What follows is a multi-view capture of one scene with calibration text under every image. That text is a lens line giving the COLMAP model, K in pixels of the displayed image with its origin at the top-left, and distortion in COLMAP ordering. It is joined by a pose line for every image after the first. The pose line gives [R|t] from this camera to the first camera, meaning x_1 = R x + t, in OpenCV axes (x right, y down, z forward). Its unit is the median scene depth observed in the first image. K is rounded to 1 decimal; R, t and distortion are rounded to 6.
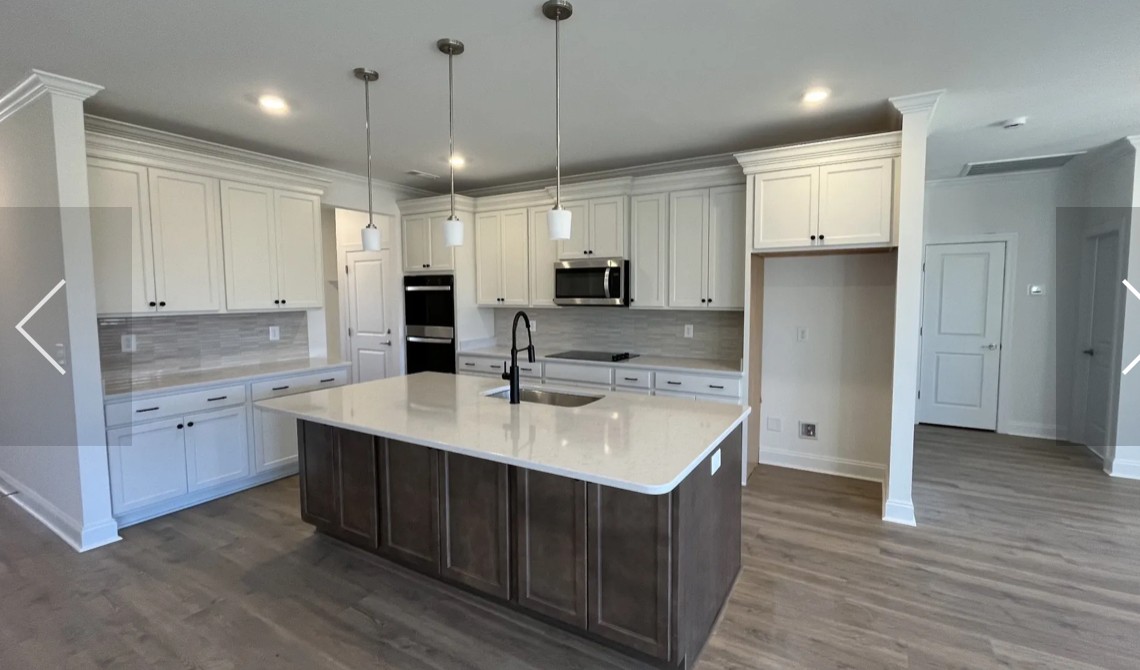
lens RADIAL K [[492.4, 0, 591.1], [0, 492.4, 308.5], [0, 0, 1]] dist [-0.001185, -0.000212]
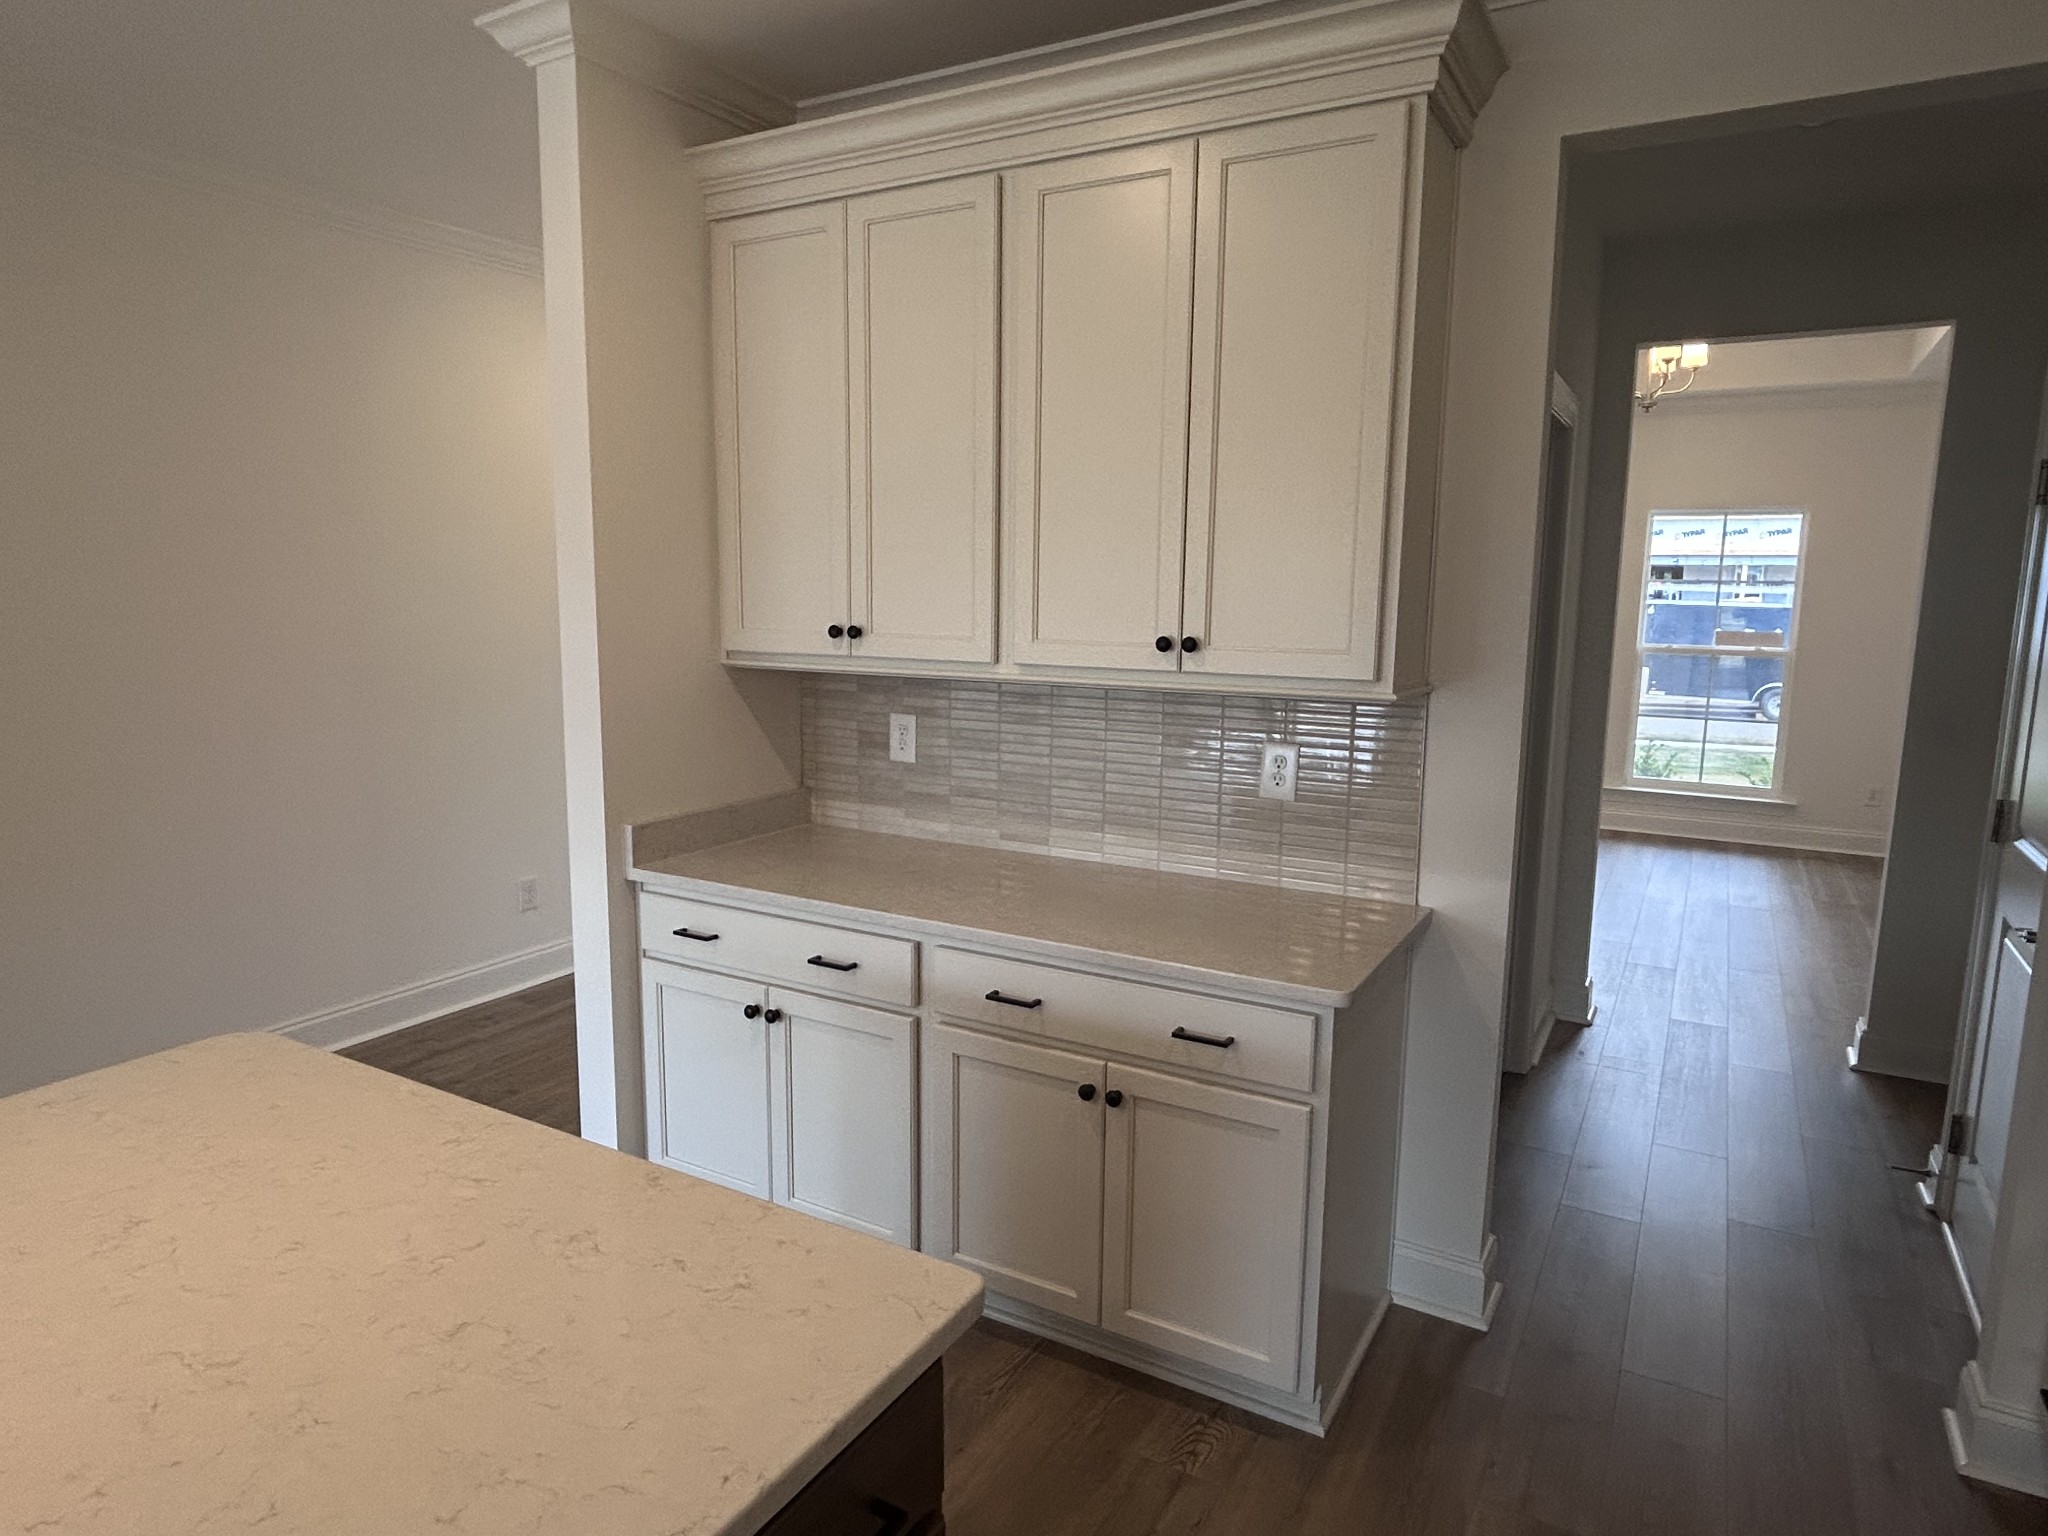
lens RADIAL K [[1211.6, 0, 1024.0], [0, 1211.6, 768.0], [0, 0, 1]] dist [-0.006258, -0.001040]
pose [[-0.001956, 0.152132, -0.988358, -0.052388], [-0.043797, 0.987399, 0.152071, -0.039323], [0.999039, 0.043585, 0.004731, 0.918952]]
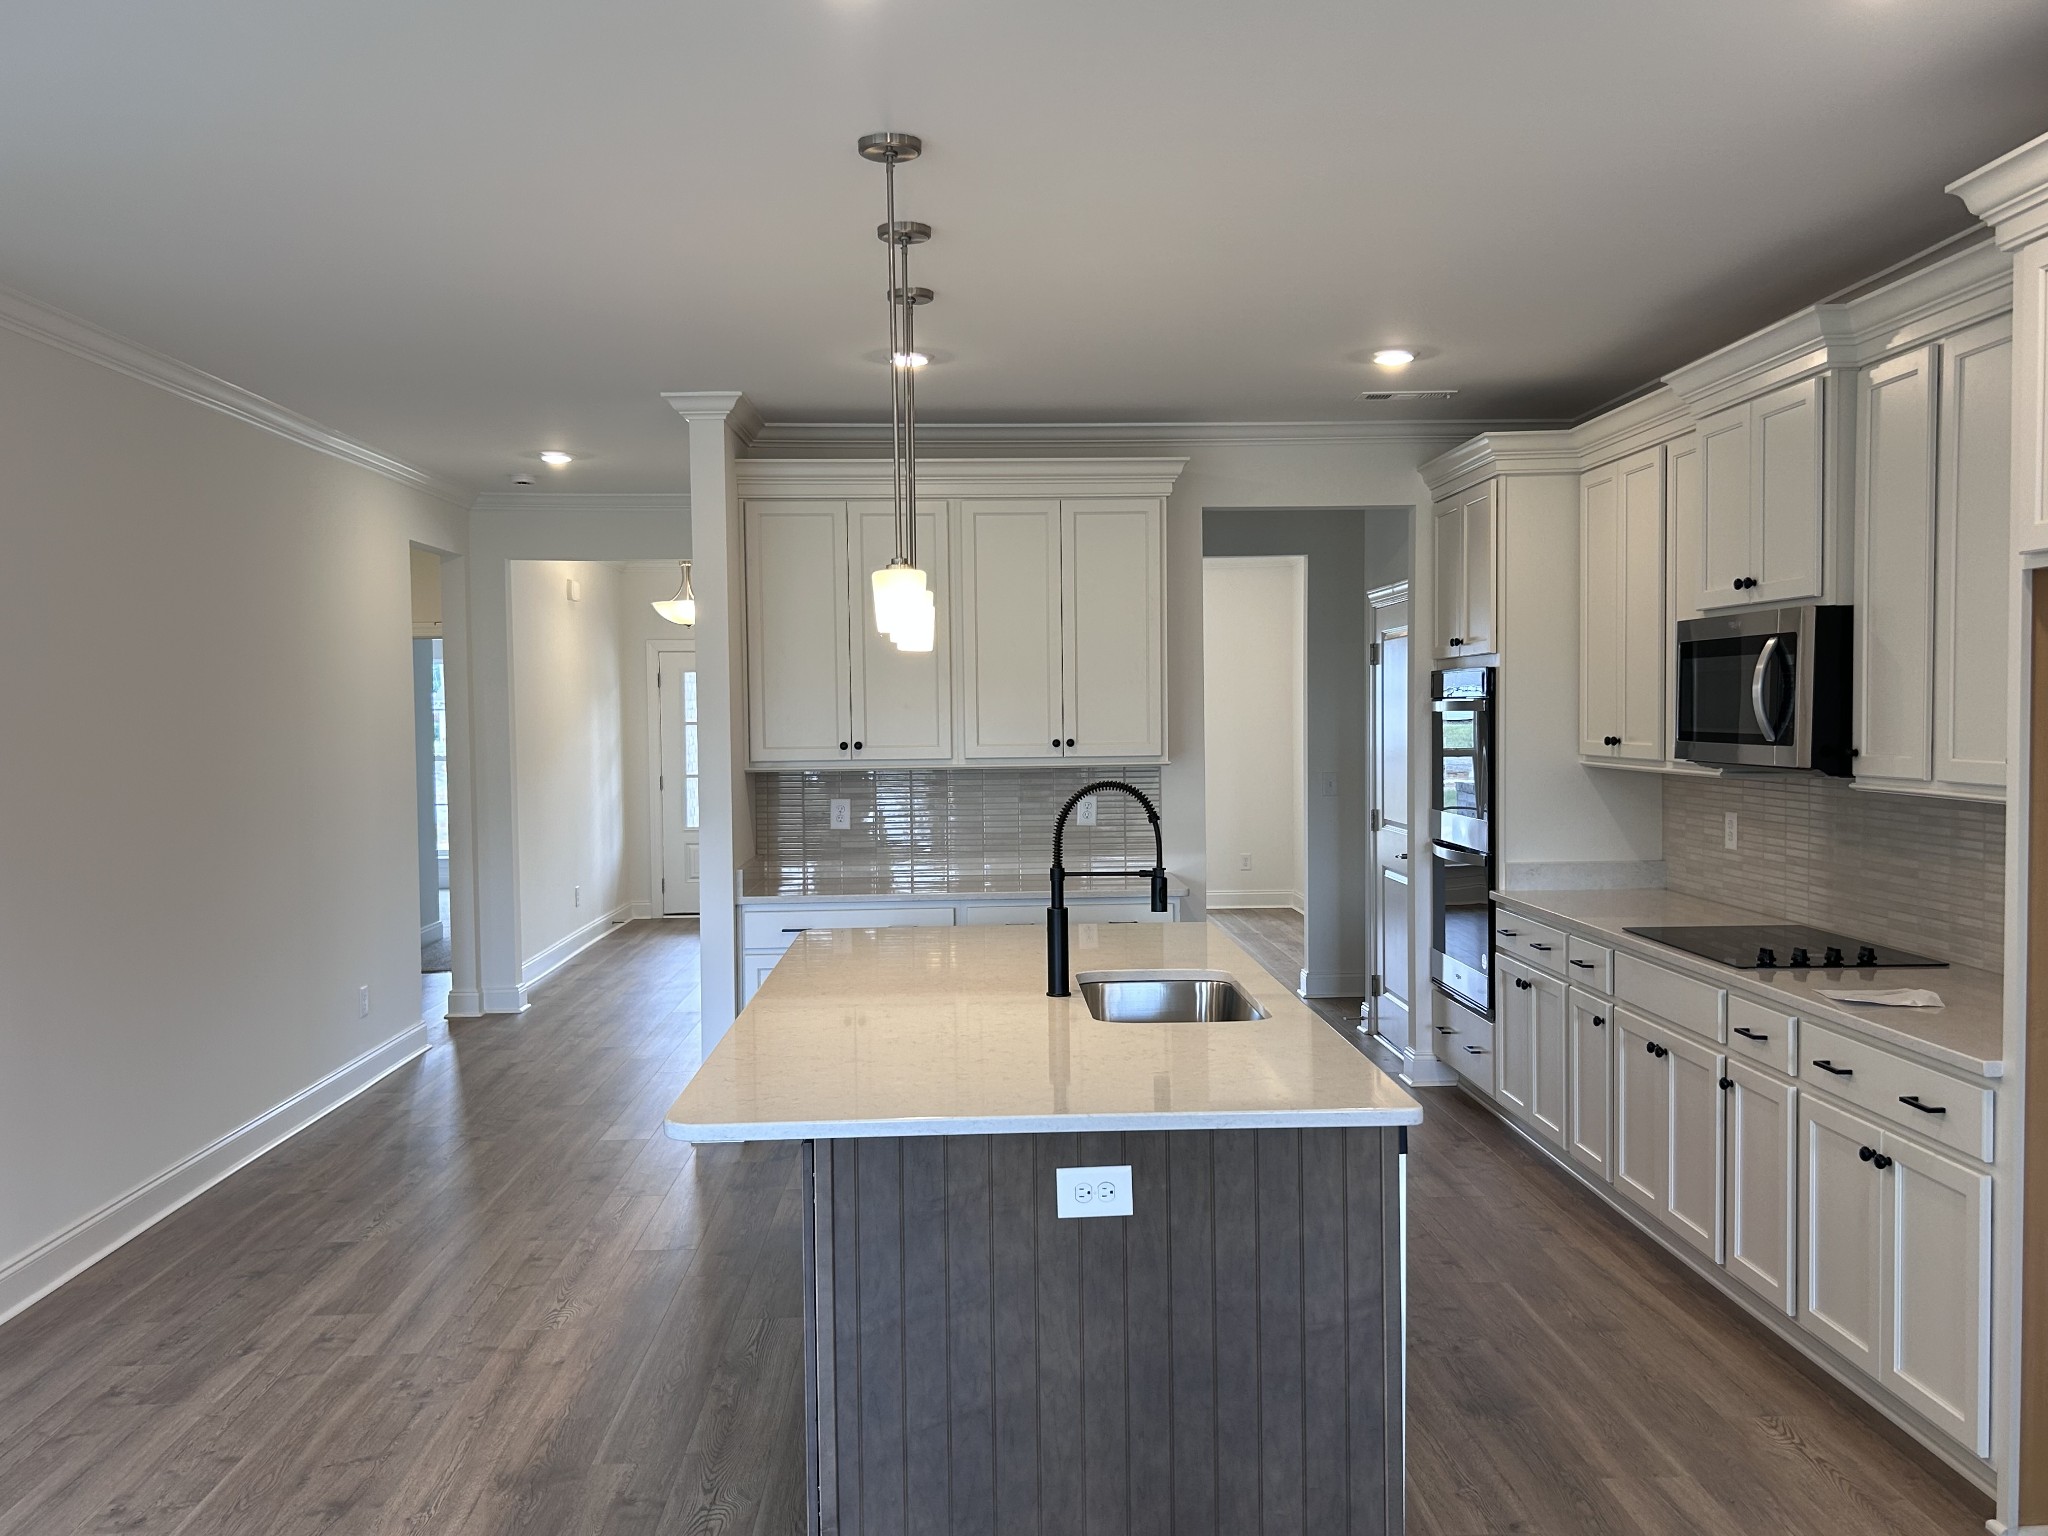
lens RADIAL K [[1700.5, 0, 1024.0], [0, 1700.5, 768.0], [0, 0, 1]] dist [0.003150, 0.000417]
pose [[0.526240, 0.027866, -0.849879, 0.696877], [-0.016188, 0.999610, 0.022751, -0.025252], [0.850182, 0.001785, 0.526486, 0.129796]]
